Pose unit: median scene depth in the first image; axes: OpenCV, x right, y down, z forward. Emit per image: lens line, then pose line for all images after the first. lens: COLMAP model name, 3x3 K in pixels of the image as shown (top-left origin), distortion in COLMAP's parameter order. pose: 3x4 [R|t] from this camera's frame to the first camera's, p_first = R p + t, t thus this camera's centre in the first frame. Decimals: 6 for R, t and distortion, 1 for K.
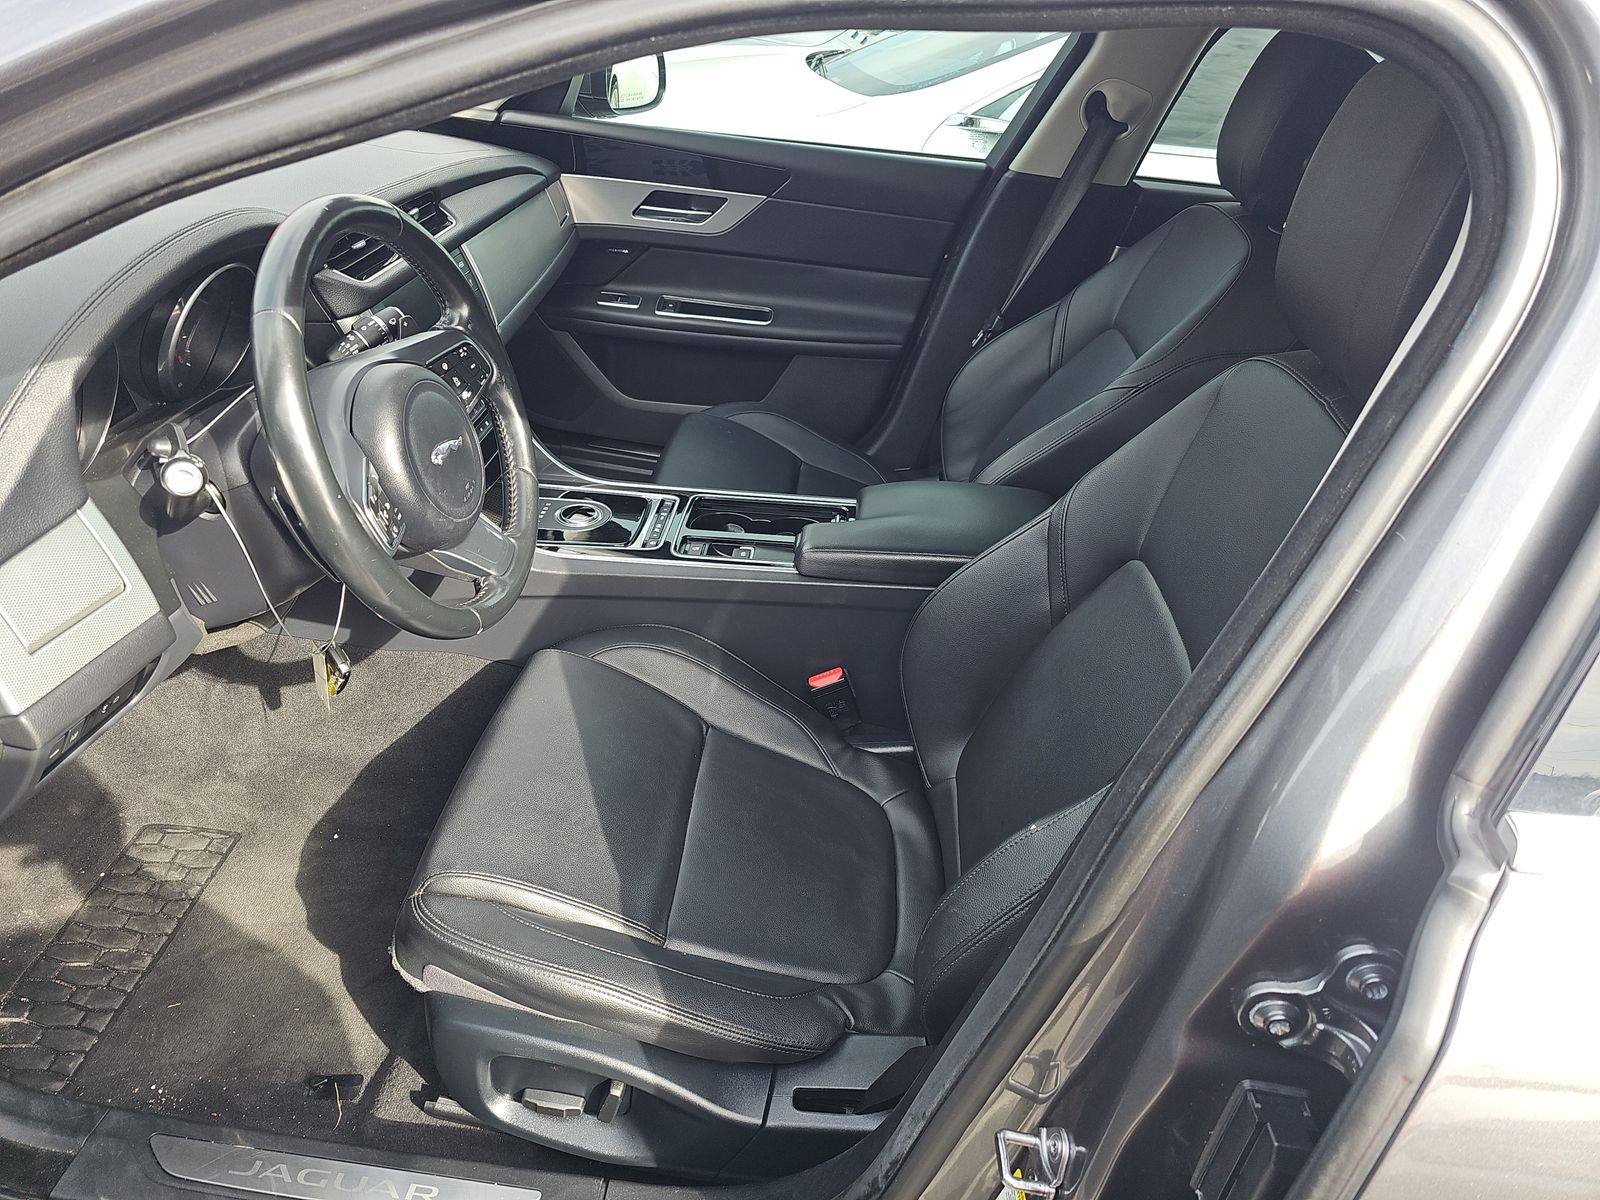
lens RADIAL K [[1077.1, 0, 796.2], [0, 1077.1, 596.6], [0, 0, 1]] dist [0.088132, -0.097727]
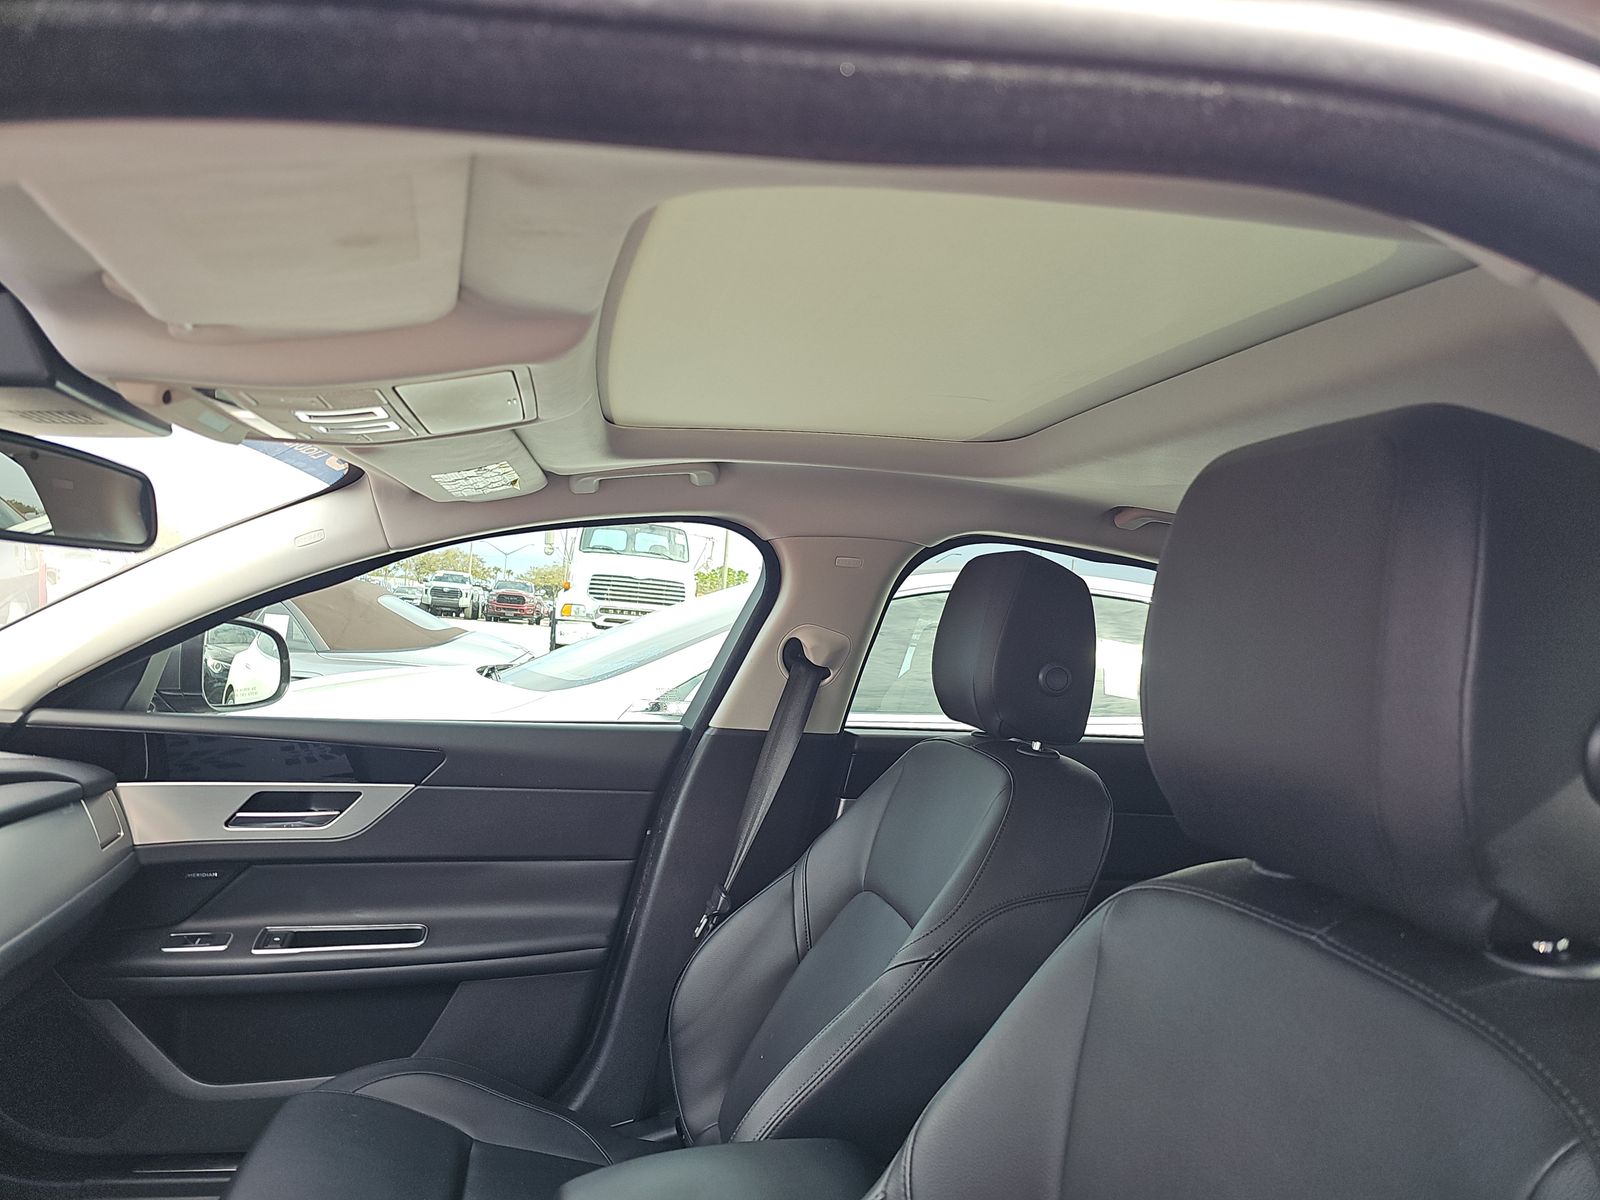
lens RADIAL K [[1077.1, 0, 796.2], [0, 1077.1, 596.6], [0, 0, 1]] dist [0.088132, -0.097727]
pose [[0.958713, -0.044972, 0.280797, 0.022486], [0.183286, 0.852685, -0.489218, -0.042571], [-0.217430, 0.520486, 0.825723, 0.205266]]
